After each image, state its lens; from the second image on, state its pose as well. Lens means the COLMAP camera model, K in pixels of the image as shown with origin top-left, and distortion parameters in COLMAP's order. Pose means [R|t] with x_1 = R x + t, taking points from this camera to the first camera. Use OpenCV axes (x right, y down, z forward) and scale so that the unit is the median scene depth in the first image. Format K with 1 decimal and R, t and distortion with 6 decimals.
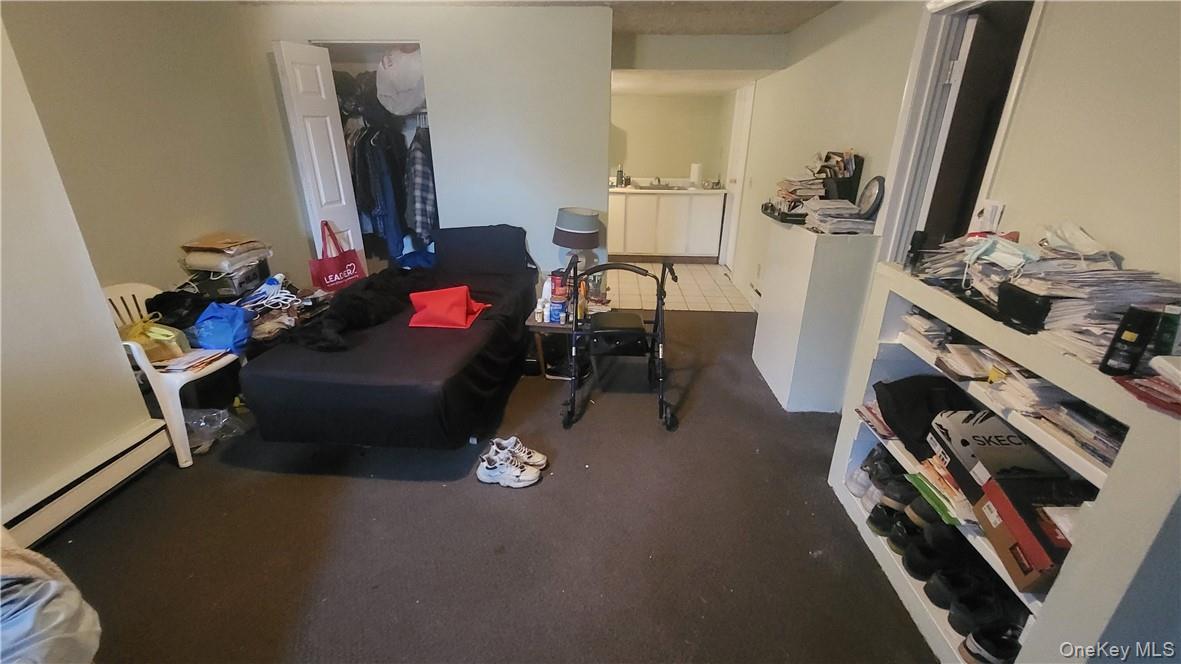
lens RADIAL K [[497.3, 0, 587.3], [0, 497.3, 335.2], [0, 0, 1]] dist [0.000826, 0.000262]
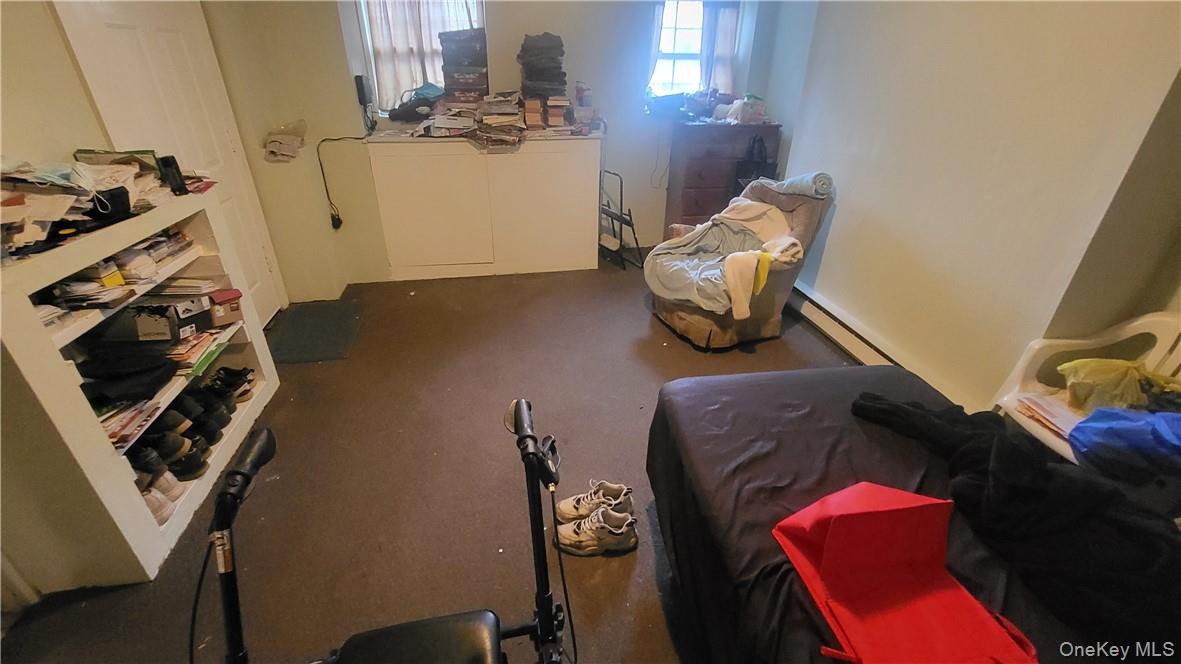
lens RADIAL K [[497.3, 0, 587.3], [0, 497.3, 335.2], [0, 0, 1]] dist [0.000826, 0.000262]
pose [[-0.974904, 0.095025, -0.201325, -0.016437], [-0.095301, 0.639139, 0.763164, -0.821283], [0.201194, 0.763198, -0.614043, 2.004714]]
